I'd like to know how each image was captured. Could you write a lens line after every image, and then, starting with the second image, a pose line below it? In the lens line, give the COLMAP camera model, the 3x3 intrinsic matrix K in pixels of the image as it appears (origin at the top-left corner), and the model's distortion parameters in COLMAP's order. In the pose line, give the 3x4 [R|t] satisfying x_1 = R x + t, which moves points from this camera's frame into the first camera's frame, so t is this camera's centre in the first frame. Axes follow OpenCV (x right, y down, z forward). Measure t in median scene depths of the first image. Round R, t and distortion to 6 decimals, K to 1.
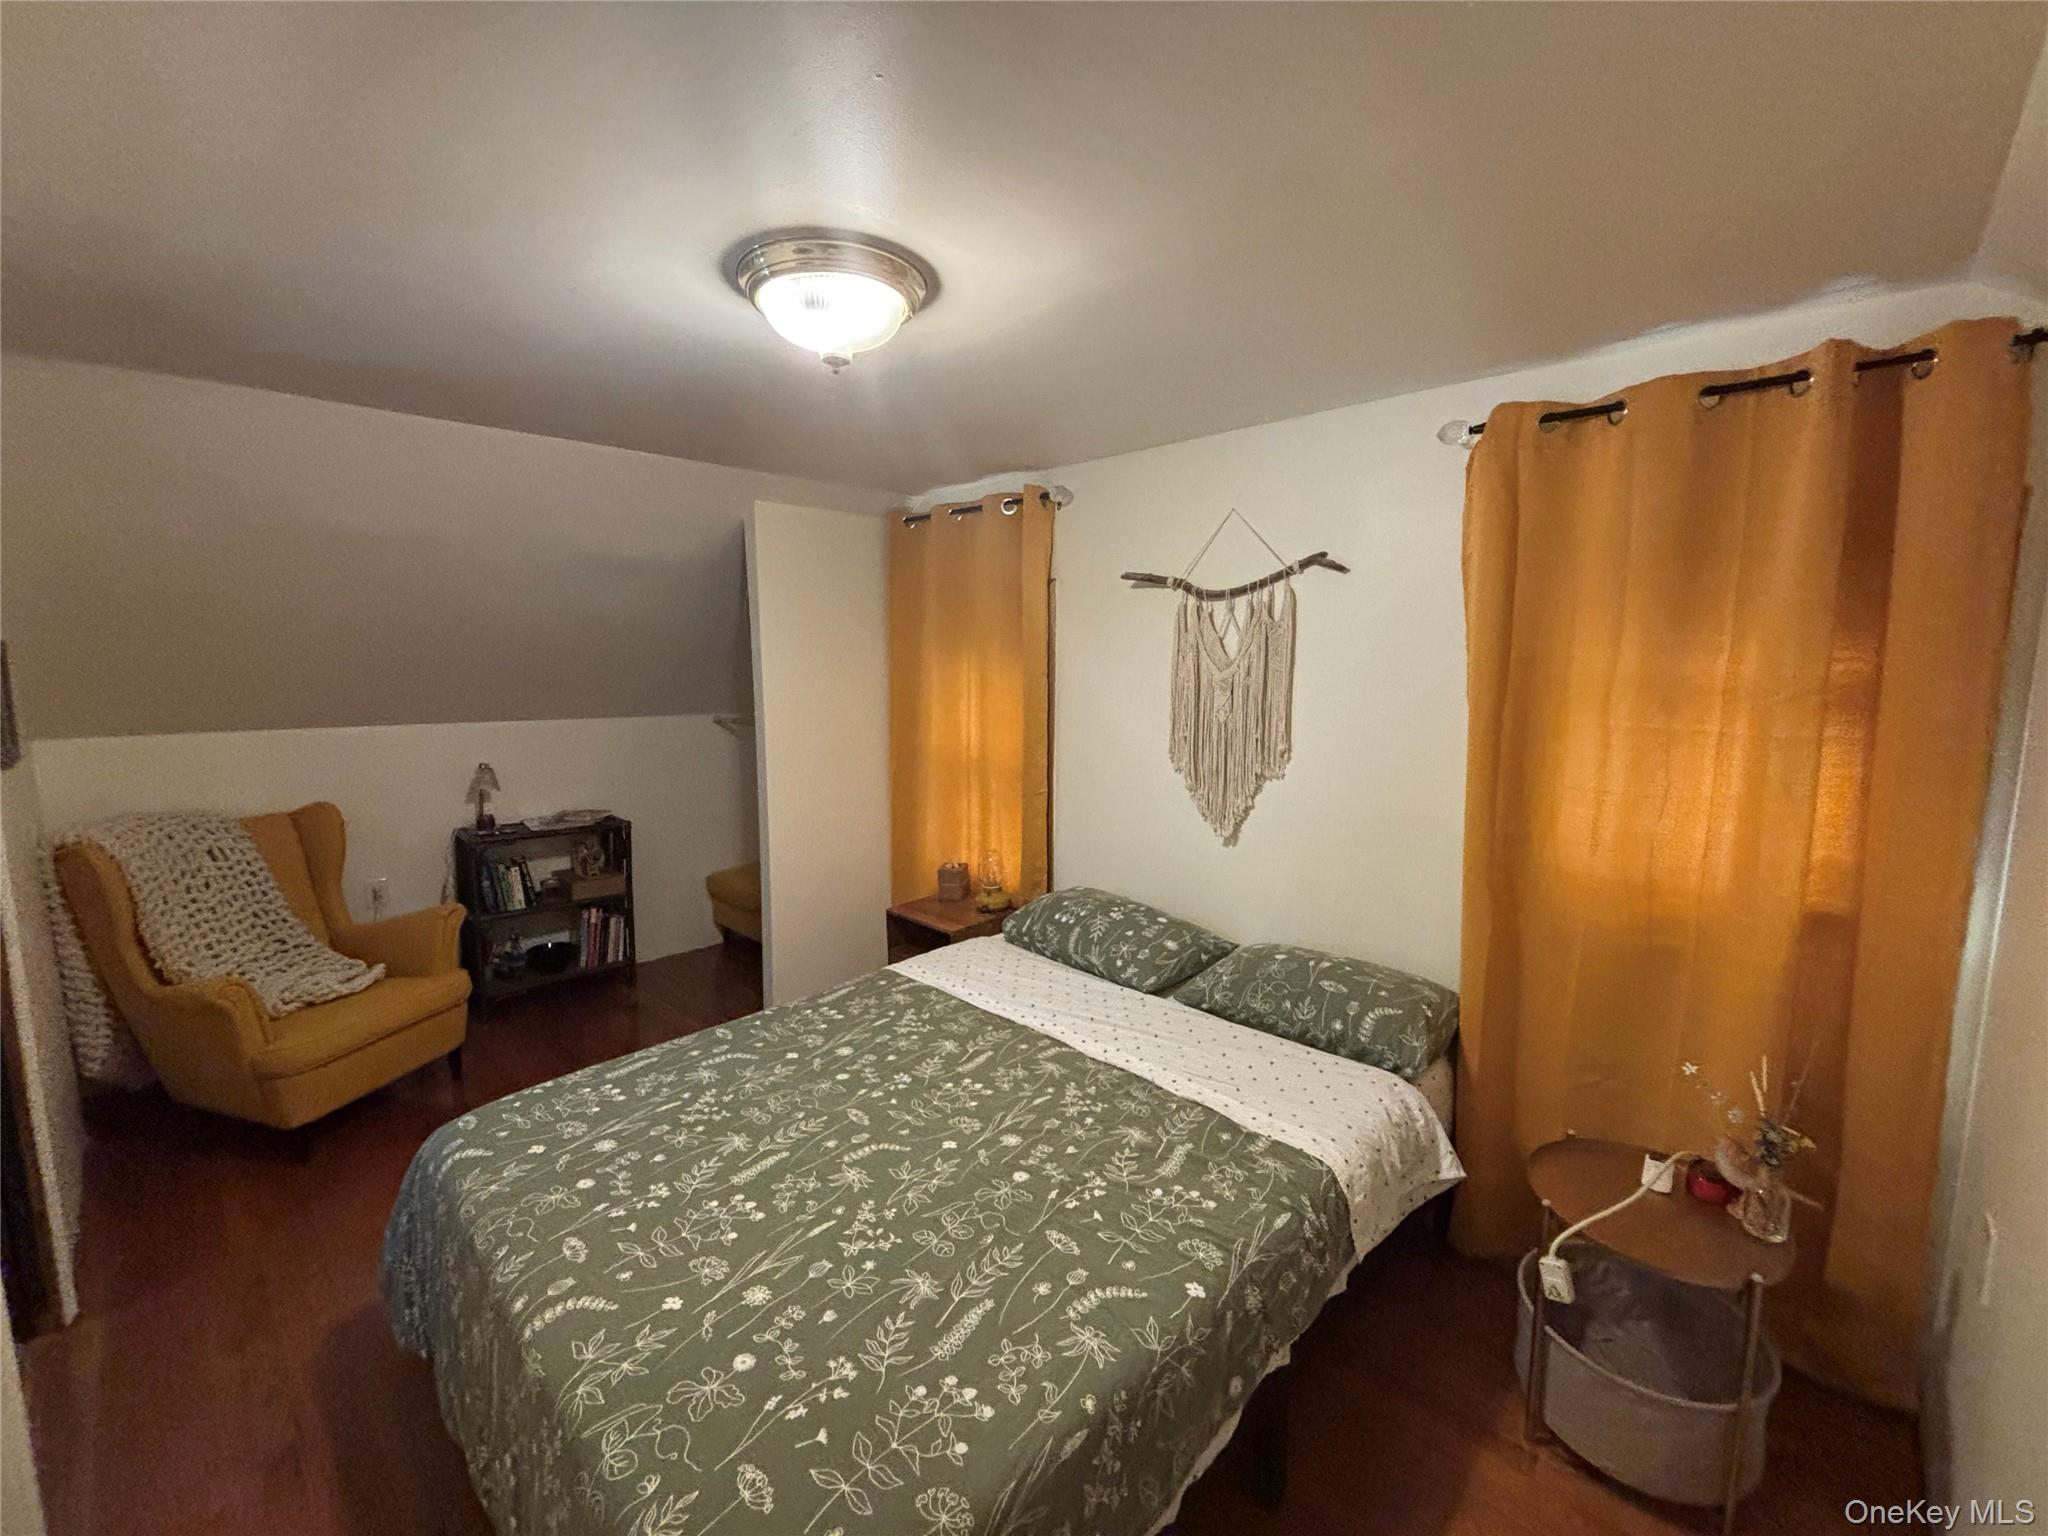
lens RADIAL K [[829.5, 0, 1013.6], [0, 829.5, 764.1], [0, 0, 1]] dist [-0.003078, -0.000013]
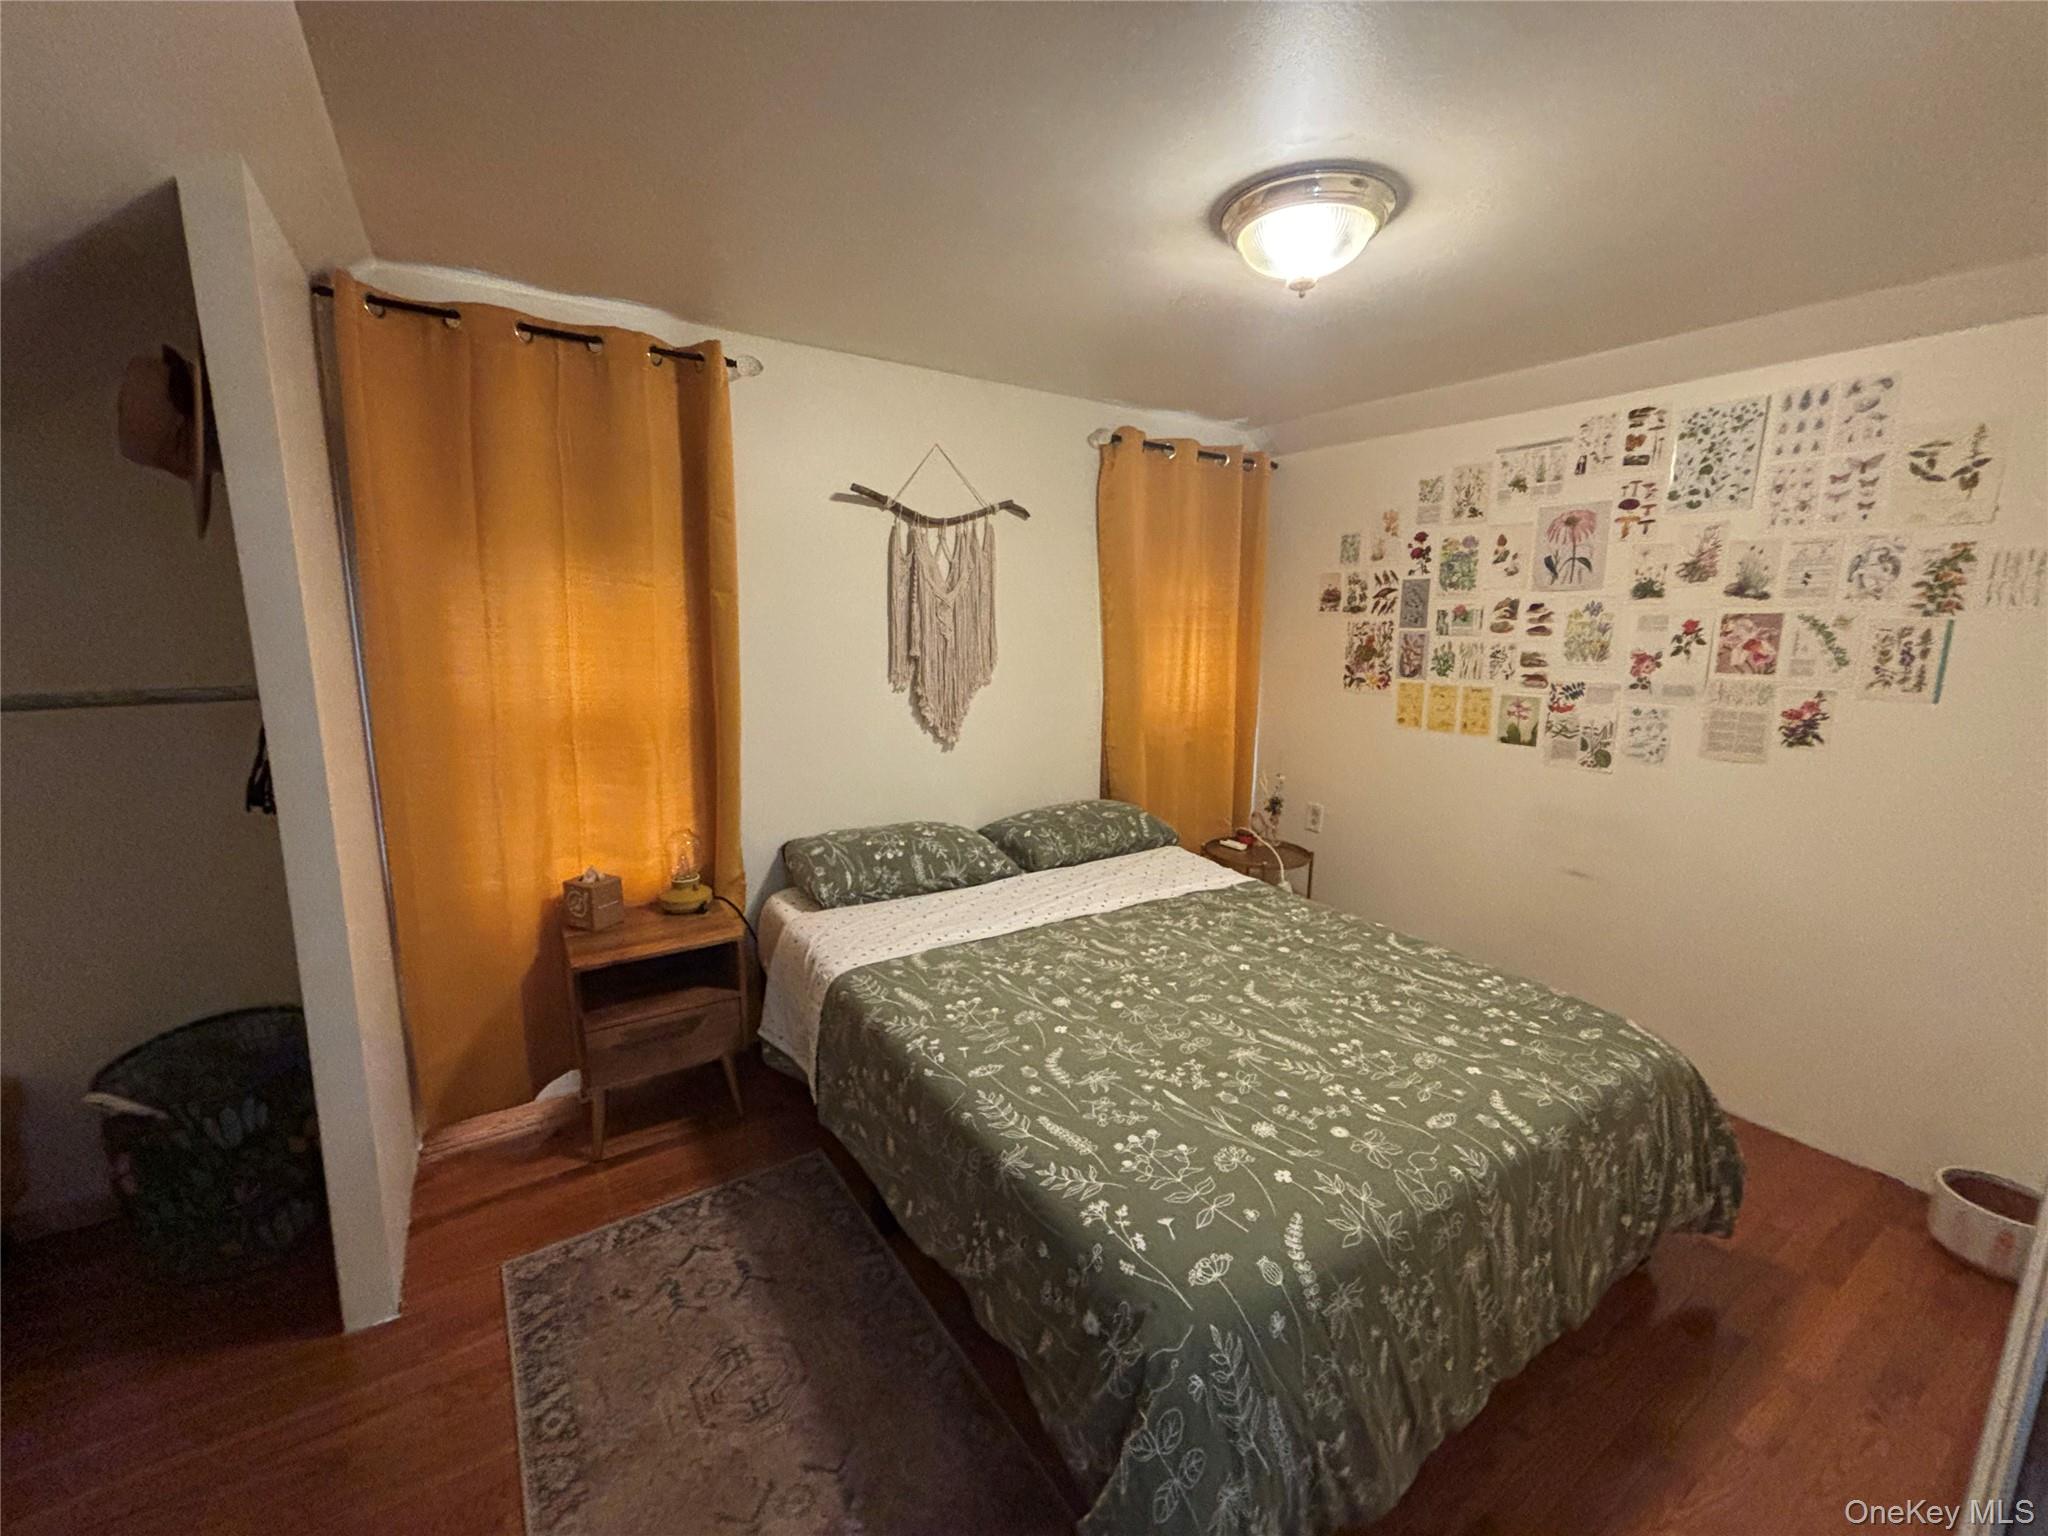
lens RADIAL K [[829.5, 0, 1021.0], [0, 829.5, 770.8], [0, 0, 1]] dist [-0.003078, -0.000013]
pose [[0.231868, -0.175068, 0.956864, -0.913780], [0.115776, 0.981646, 0.151547, -0.038447], [-0.965833, 0.075643, 0.247881, 0.706776]]
